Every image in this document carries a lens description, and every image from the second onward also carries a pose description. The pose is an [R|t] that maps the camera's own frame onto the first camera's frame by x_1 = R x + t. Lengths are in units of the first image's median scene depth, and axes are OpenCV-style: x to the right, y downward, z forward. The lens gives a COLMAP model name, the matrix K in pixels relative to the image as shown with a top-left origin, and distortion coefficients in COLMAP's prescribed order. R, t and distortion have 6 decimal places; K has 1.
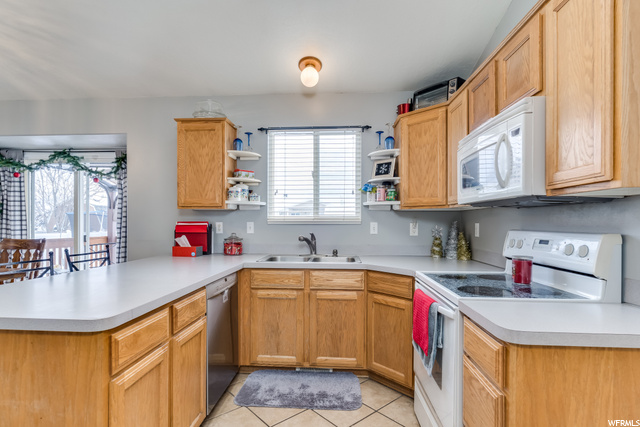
lens RADIAL K [[326.5, 0, 319.6], [0, 326.5, 219.4], [0, 0, 1]] dist [-0.005204, 0.002910]
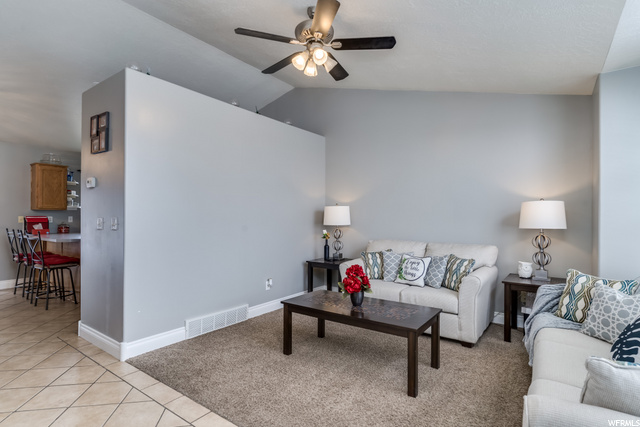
lens RADIAL K [[326.5, 0, 318.7], [0, 326.5, 212.6], [0, 0, 1]] dist [-0.005204, 0.002910]
pose [[0.540189, 0.008502, 0.841501, -1.111700], [-0.014502, 0.999895, -0.000794, -0.036384], [-0.841419, -0.011775, 0.540256, -1.391976]]
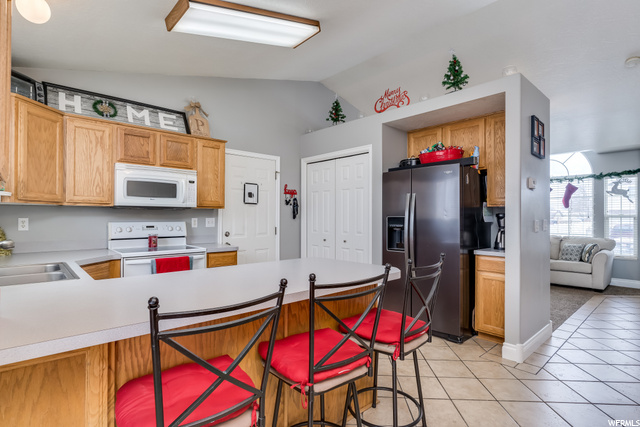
lens RADIAL K [[326.5, 0, 320.3], [0, 326.5, 214.6], [0, 0, 1]] dist [-0.005204, 0.002910]
pose [[-0.713896, 0.000478, 0.700252, -0.857399], [-0.008775, 0.999915, -0.009628, 0.001281], [-0.700197, -0.013018, -0.713831, 0.960981]]
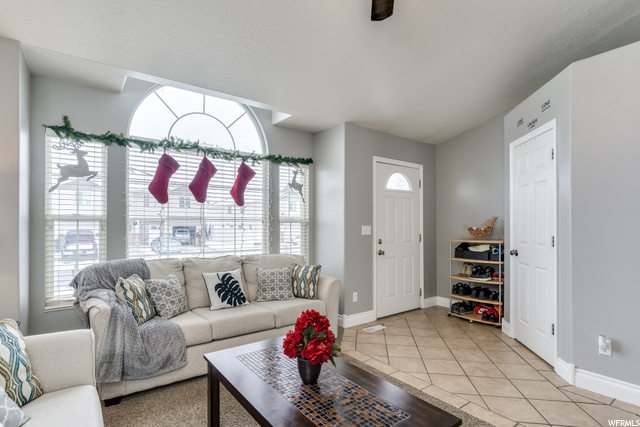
lens RADIAL K [[326.5, 0, 318.6], [0, 326.5, 222.9], [0, 0, 1]] dist [-0.005204, 0.002910]
pose [[-0.765586, -0.004124, -0.643321, 0.029994], [-0.002171, 0.999990, -0.003827, -0.009067], [0.643330, -0.001533, -0.765587, -0.530811]]
